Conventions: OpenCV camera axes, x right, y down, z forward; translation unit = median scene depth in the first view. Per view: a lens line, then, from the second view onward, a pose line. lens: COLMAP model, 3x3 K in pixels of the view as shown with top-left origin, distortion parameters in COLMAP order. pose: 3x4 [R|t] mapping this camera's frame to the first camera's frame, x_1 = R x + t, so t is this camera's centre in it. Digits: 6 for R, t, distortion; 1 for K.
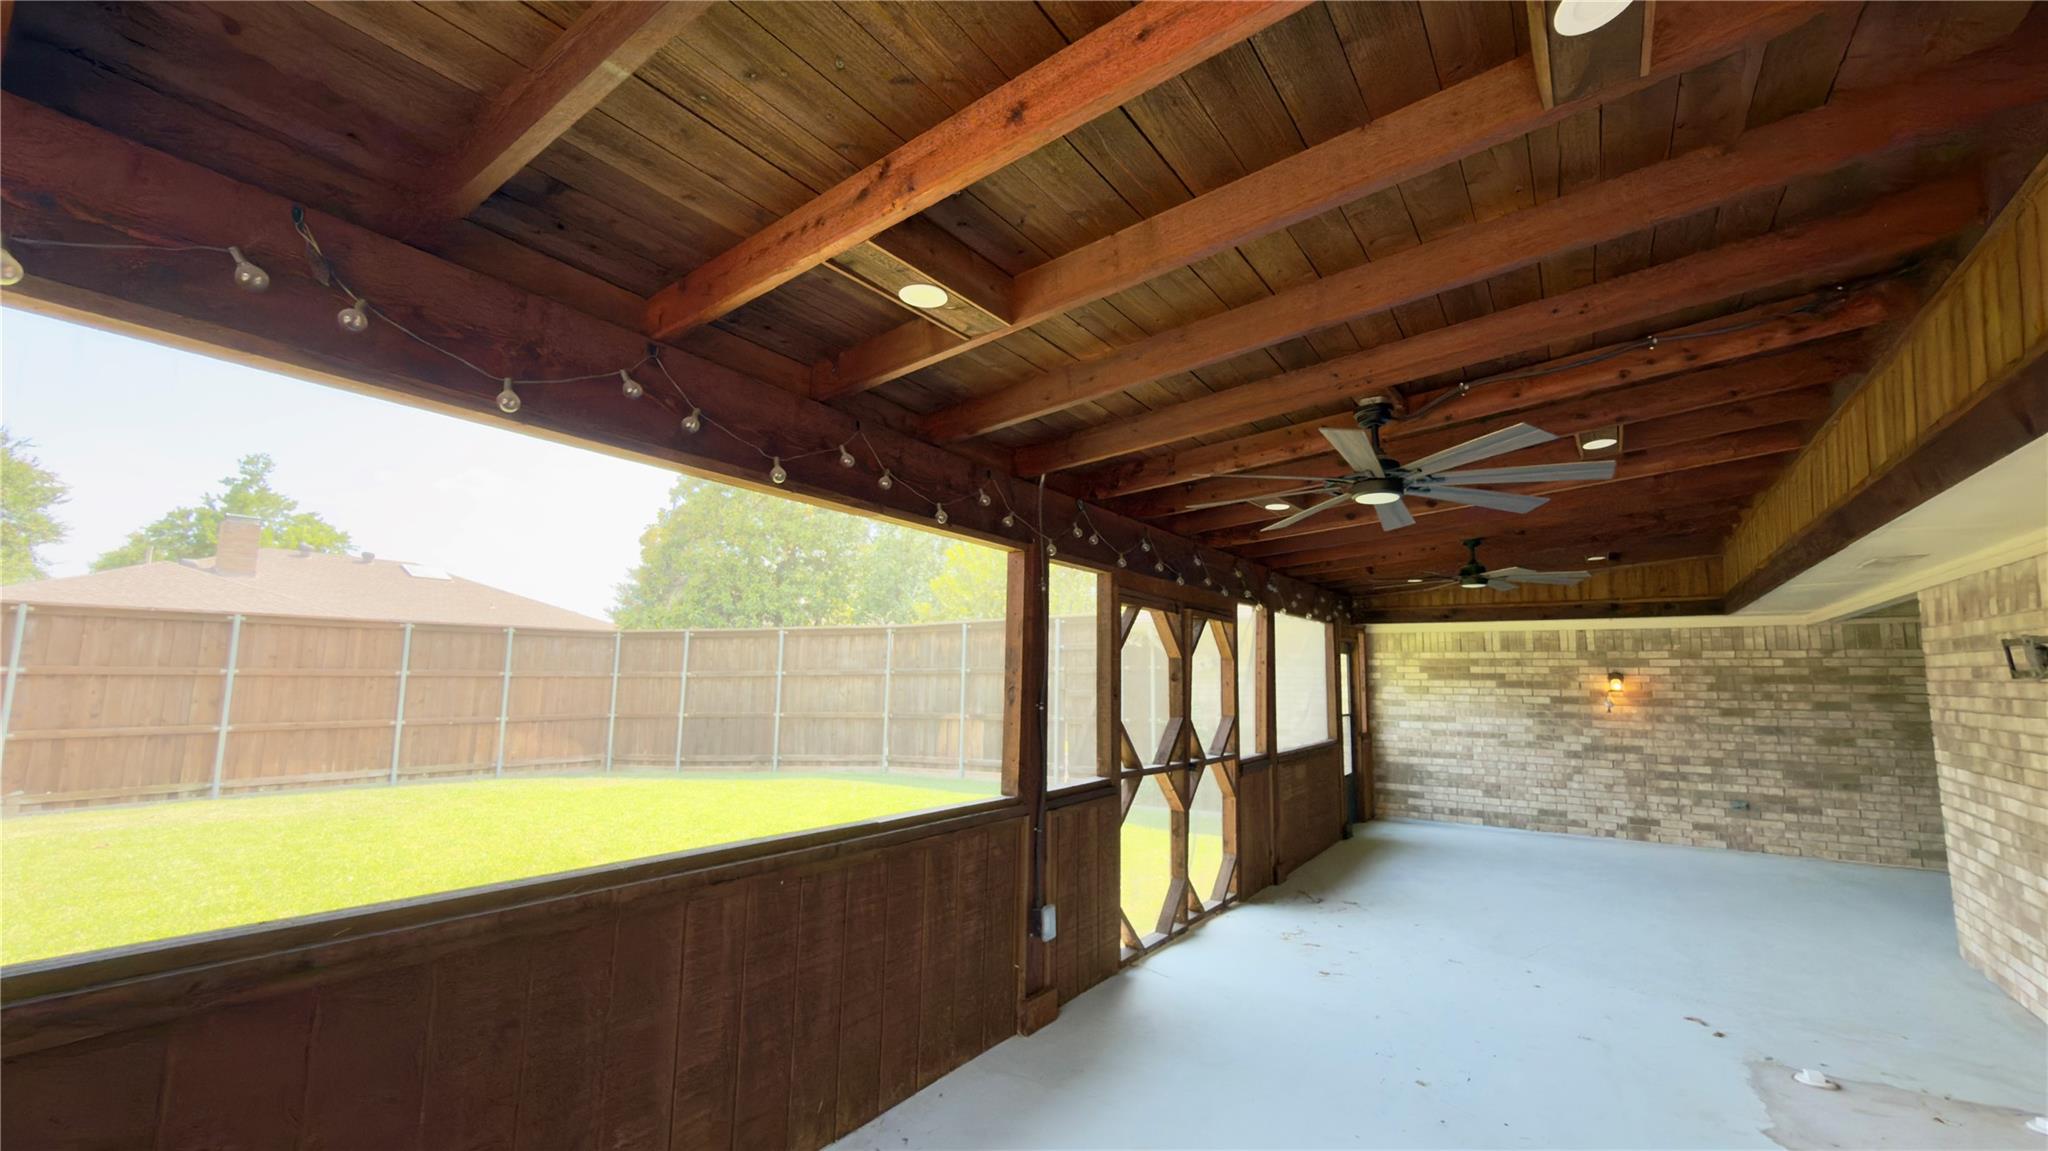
lens RADIAL K [[822.8, 0, 1026.0], [0, 822.8, 585.7], [0, 0, 1]] dist [0.000008, -0.000109]
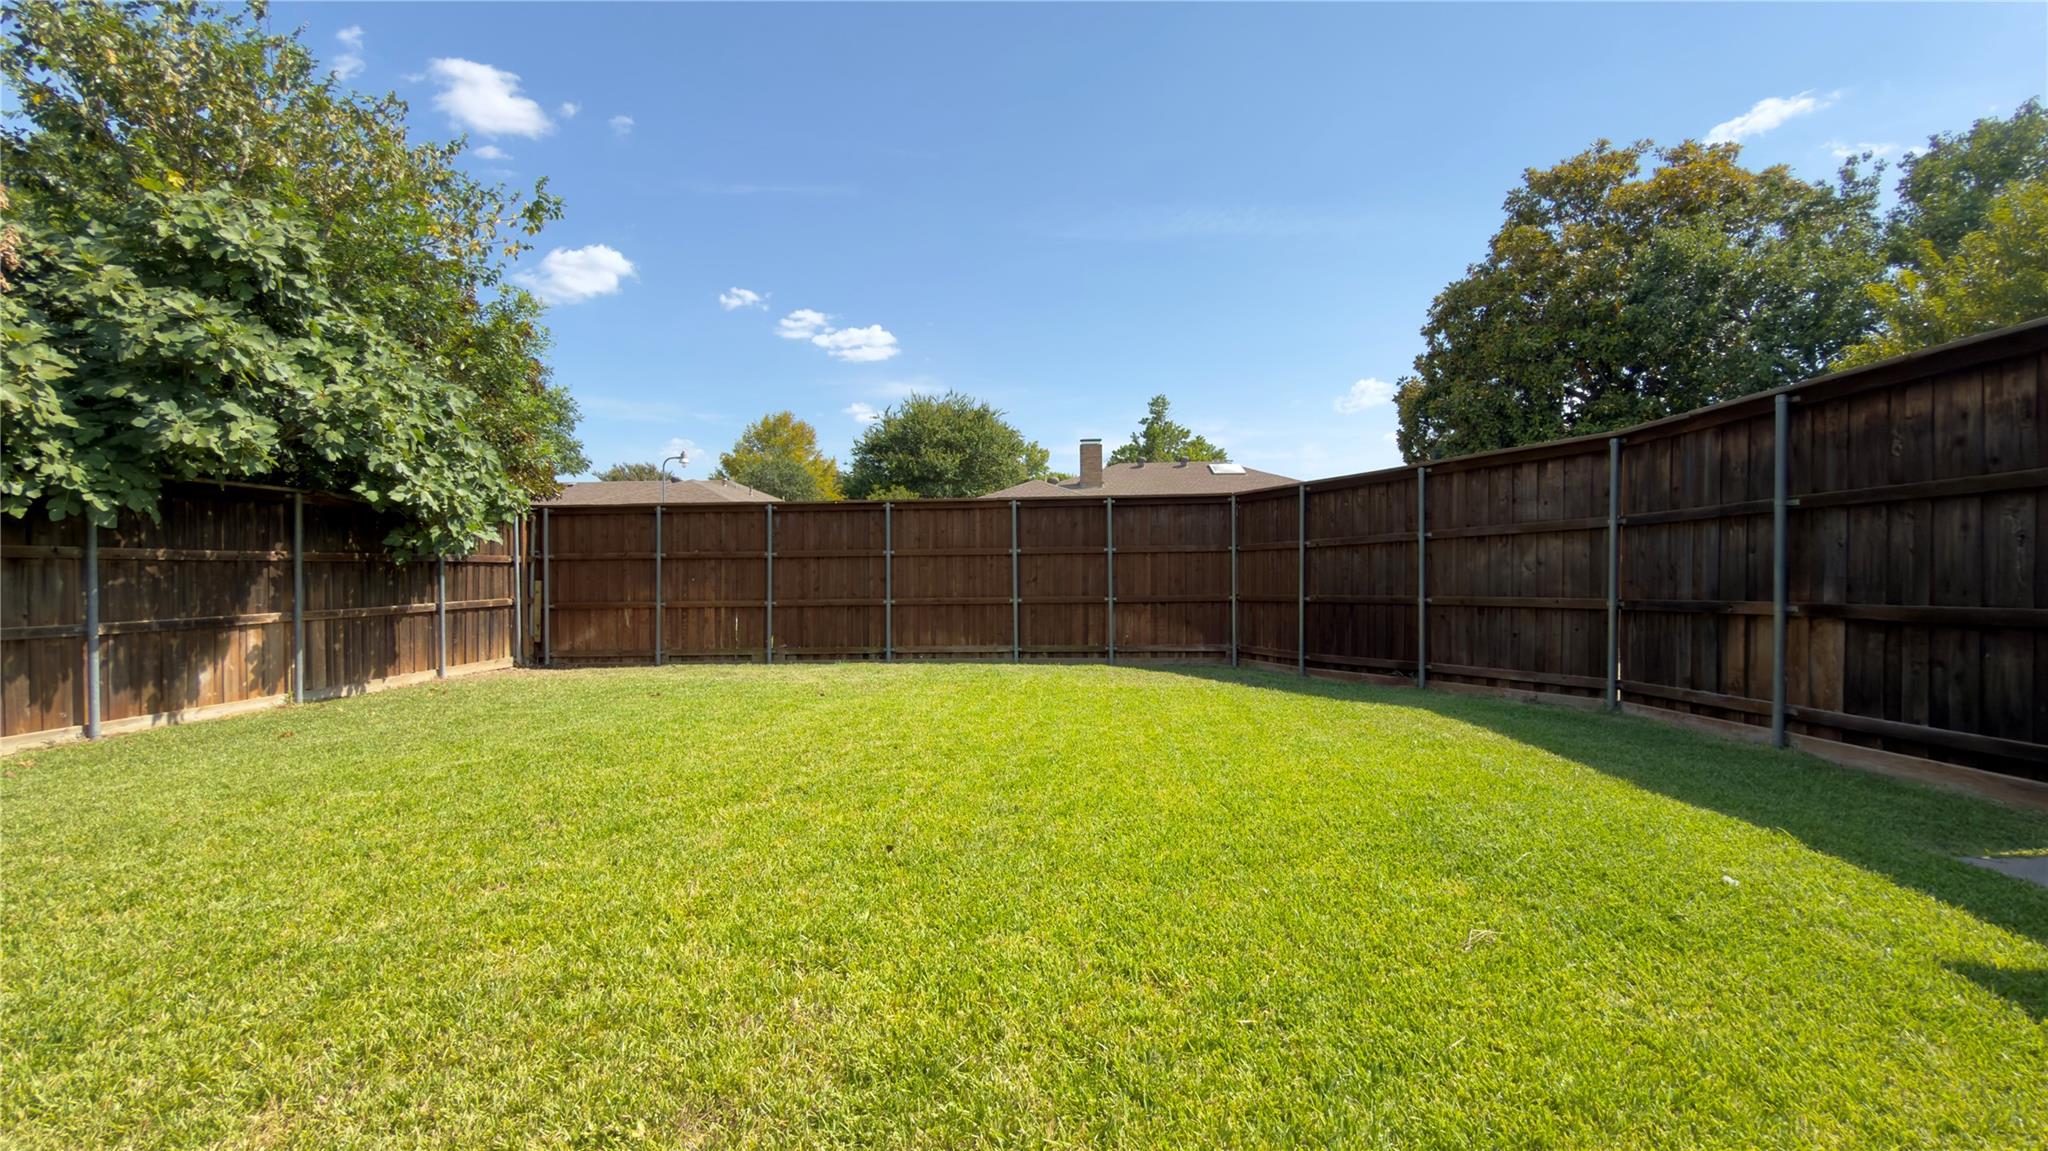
lens RADIAL K [[822.8, 0, 1020.1], [0, 822.8, 573.5], [0, 0, 1]] dist [0.000008, -0.000109]
pose [[0.541237, -0.011447, -0.840792, 0.067108], [0.108393, 0.992515, 0.056262, 0.068918], [0.833854, -0.121587, 0.538427, 0.413127]]
